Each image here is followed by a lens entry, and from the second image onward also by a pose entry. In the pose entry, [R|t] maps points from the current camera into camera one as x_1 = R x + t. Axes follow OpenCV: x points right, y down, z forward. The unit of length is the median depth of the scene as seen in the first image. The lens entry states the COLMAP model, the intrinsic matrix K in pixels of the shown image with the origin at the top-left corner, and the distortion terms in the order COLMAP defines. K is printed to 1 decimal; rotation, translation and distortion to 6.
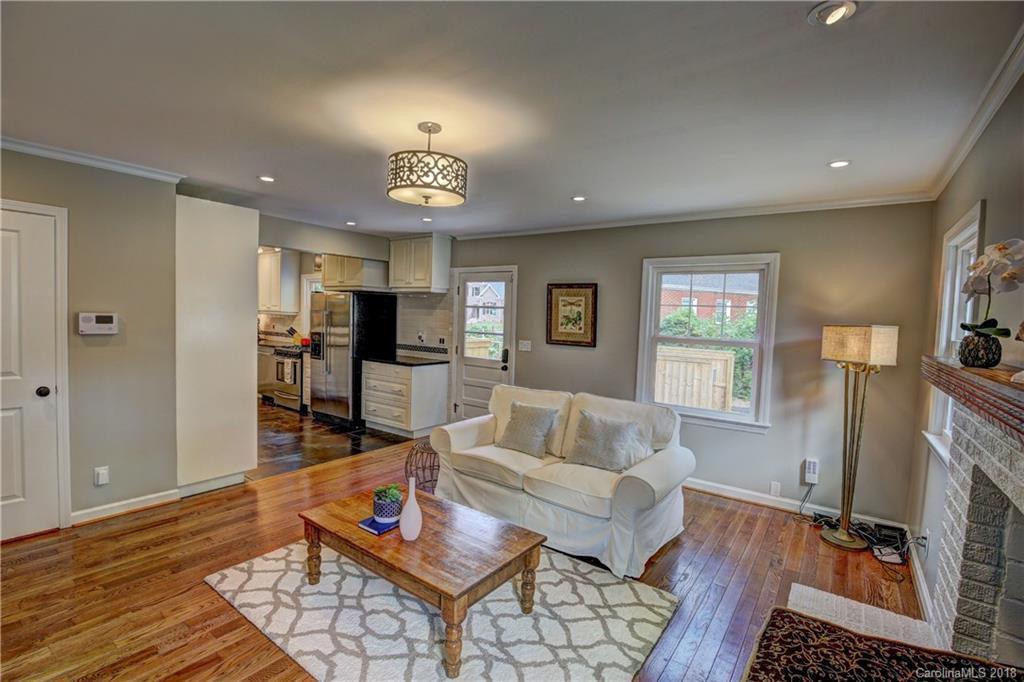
lens RADIAL K [[467.9, 0, 507.3], [0, 467.9, 341.0], [0, 0, 1]] dist [-0.038351, 0.007485]
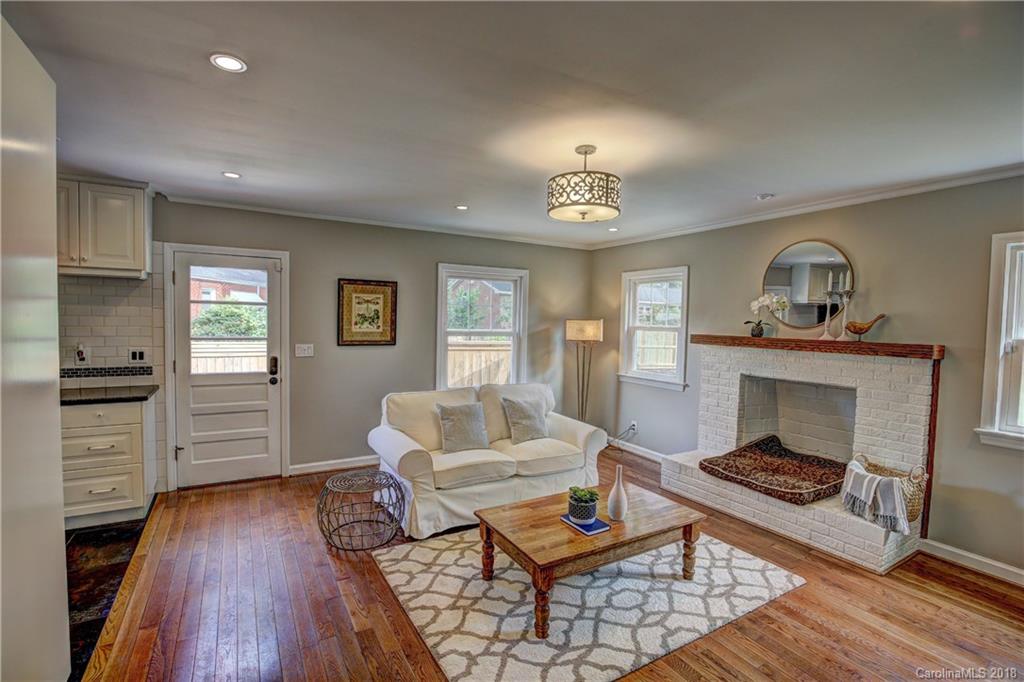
lens RADIAL K [[467.9, 0, 507.3], [0, 467.9, 341.0], [0, 0, 1]] dist [-0.038351, 0.007485]
pose [[0.399120, -0.068022, 0.914372, -0.679930], [0.042077, 0.997553, 0.055843, -0.044544], [-0.915933, 0.016186, 0.401006, 0.398663]]
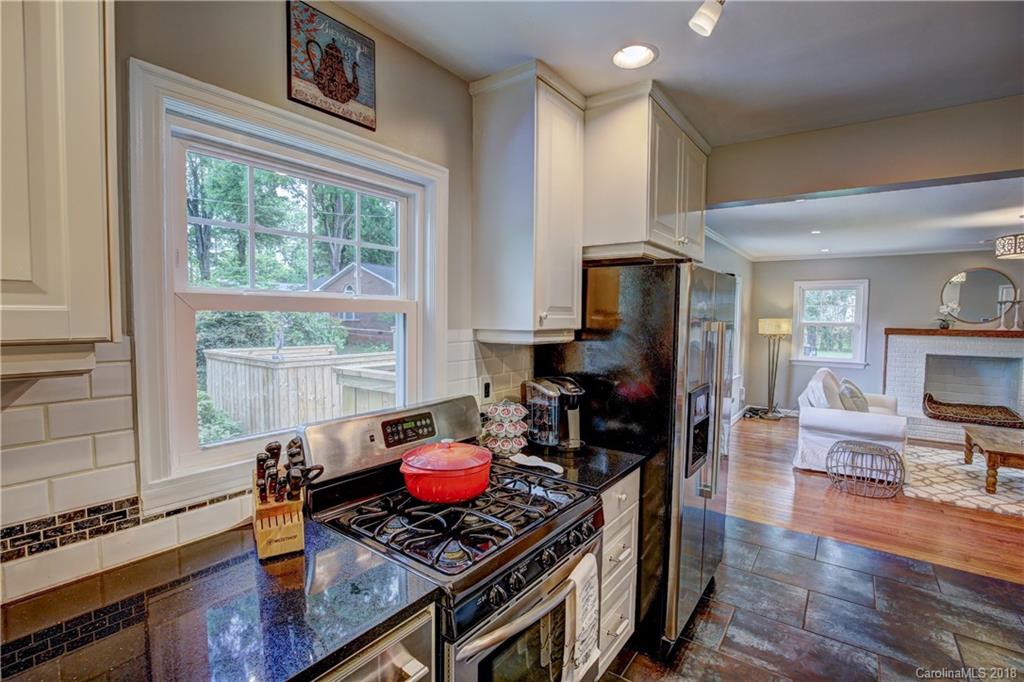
lens RADIAL K [[467.9, 0, 507.3], [0, 467.9, 341.0], [0, 0, 1]] dist [-0.038351, 0.007485]
pose [[0.013920, -0.087779, 0.996043, -1.030000], [0.043114, 0.995265, 0.087108, -0.119920], [-0.998973, 0.041731, 0.017638, 1.585788]]
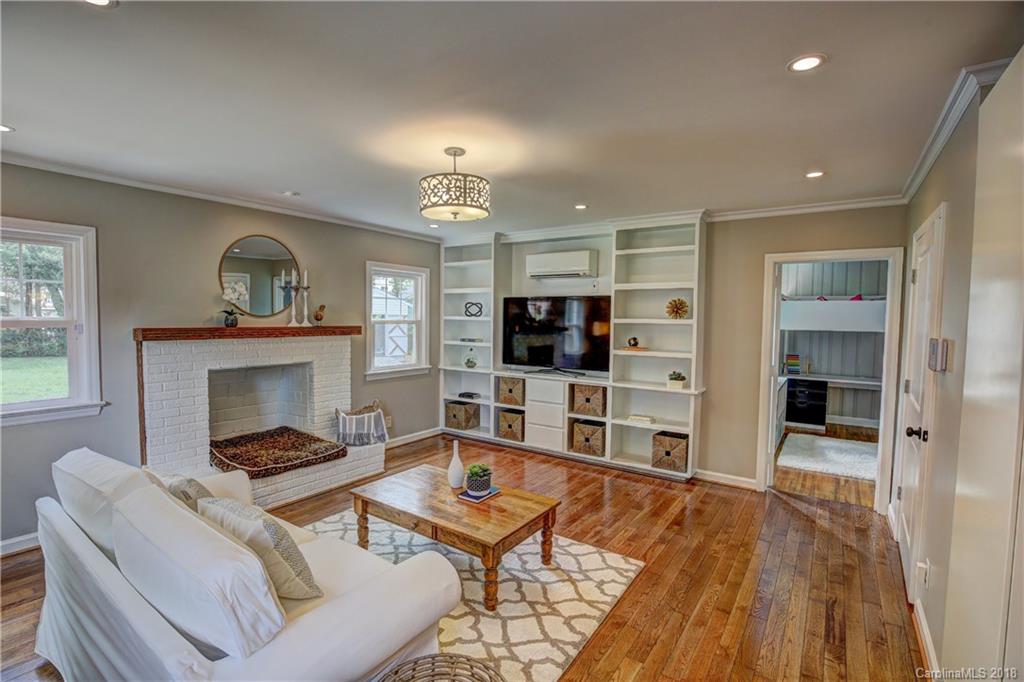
lens RADIAL K [[467.9, 0, 507.3], [0, 467.9, 341.0], [0, 0, 1]] dist [-0.038351, 0.007485]
pose [[-0.998687, -0.045986, -0.022567, -0.155467], [-0.048104, 0.993348, 0.104621, -0.069593], [0.017606, 0.105569, -0.994256, 1.166642]]
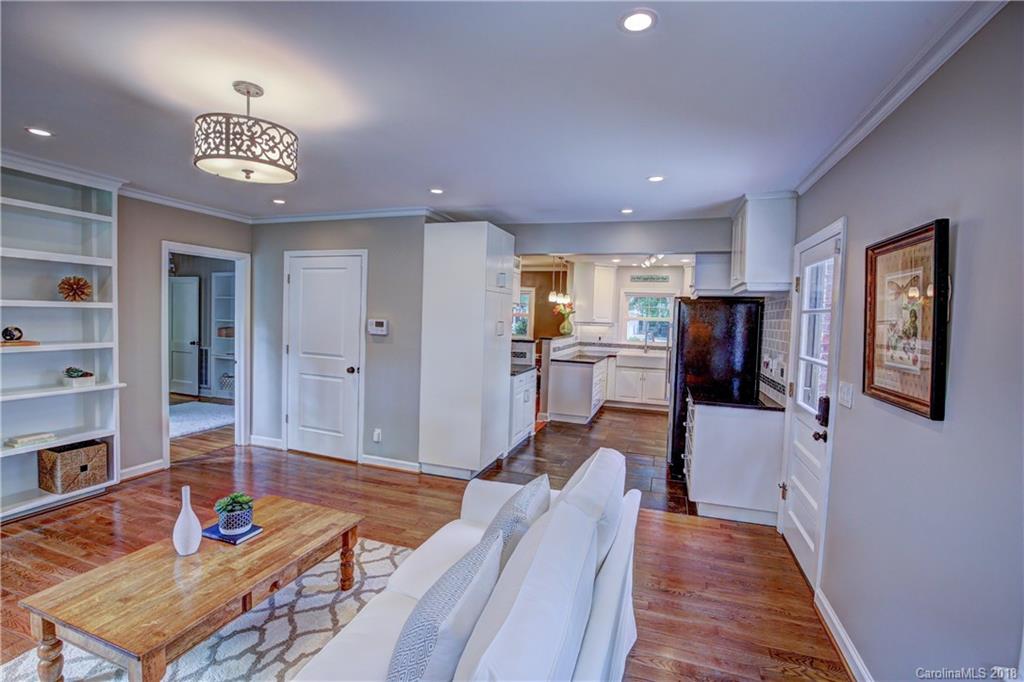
lens RADIAL K [[467.9, 0, 507.3], [0, 467.9, 341.0], [0, 0, 1]] dist [-0.038351, 0.007485]
pose [[0.297313, 0.025862, -0.954430, 0.422450], [-0.075452, 0.997143, 0.003515, -0.021191], [0.951794, 0.070969, 0.298415, 0.663931]]
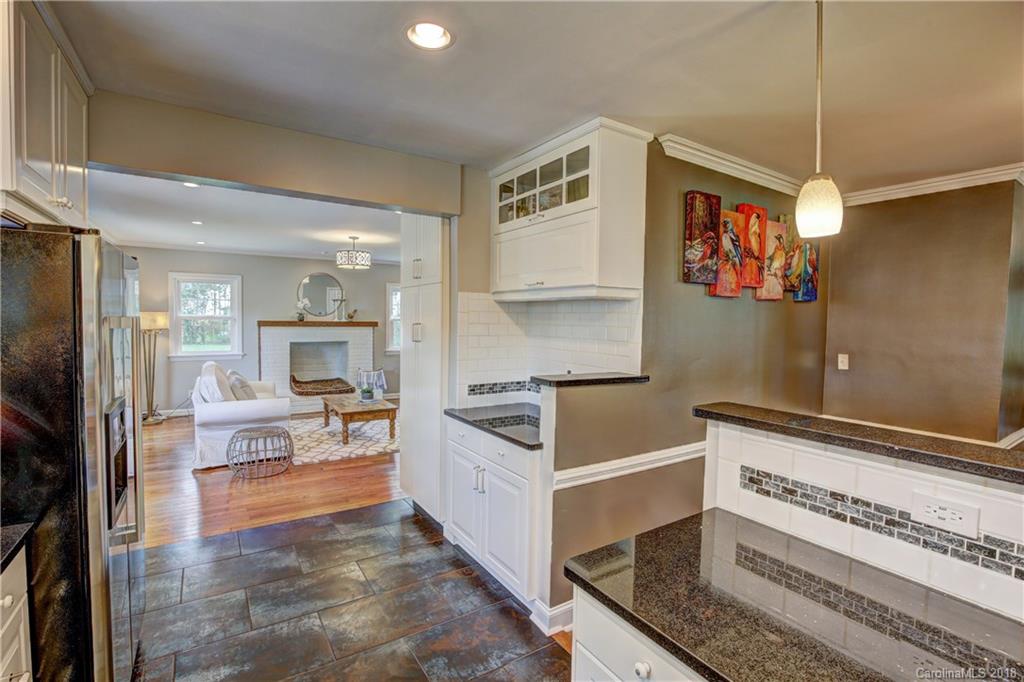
lens RADIAL K [[467.9, 0, 507.3], [0, 467.9, 341.0], [0, 0, 1]] dist [-0.038351, 0.007485]
pose [[-0.932570, -0.067442, 0.354634, -0.963855], [-0.029401, 0.993320, 0.111588, -0.119220], [-0.359791, 0.093637, -0.928323, 1.612030]]
